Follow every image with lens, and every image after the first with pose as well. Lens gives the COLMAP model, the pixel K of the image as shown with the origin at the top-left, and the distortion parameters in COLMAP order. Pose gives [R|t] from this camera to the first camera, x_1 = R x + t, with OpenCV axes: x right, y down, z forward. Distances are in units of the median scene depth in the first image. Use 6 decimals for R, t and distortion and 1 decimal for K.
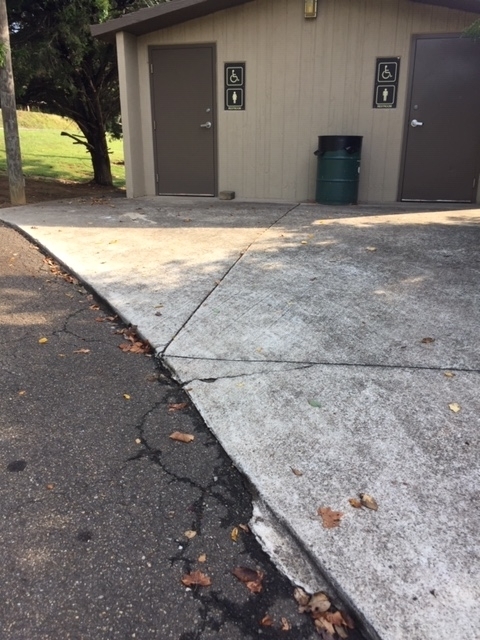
lens RADIAL K [[531.5, 0, 235.8], [0, 531.5, 323.5], [0, 0, 1]] dist [-0.003921, -0.030663]
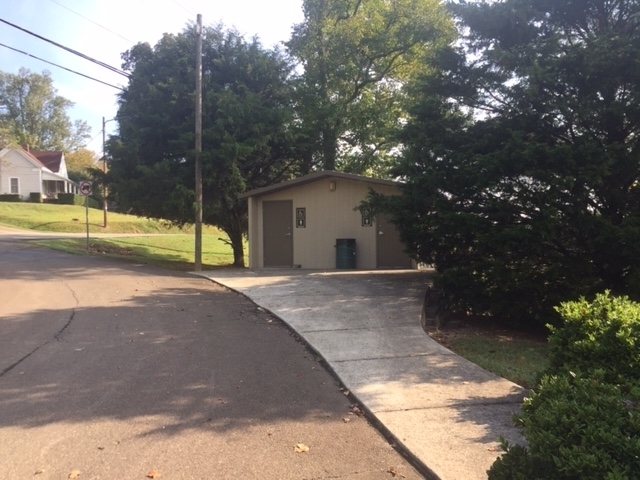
lens RADIAL K [[531.5, 0, 322.5], [0, 531.5, 241.0], [0, 0, 1]] dist [-0.003921, -0.030663]
pose [[0.996176, -0.006607, -0.087122, 0.272708], [-0.022610, 0.943677, -0.330093, 0.356118], [0.084396, 0.330801, 0.939919, -0.997509]]
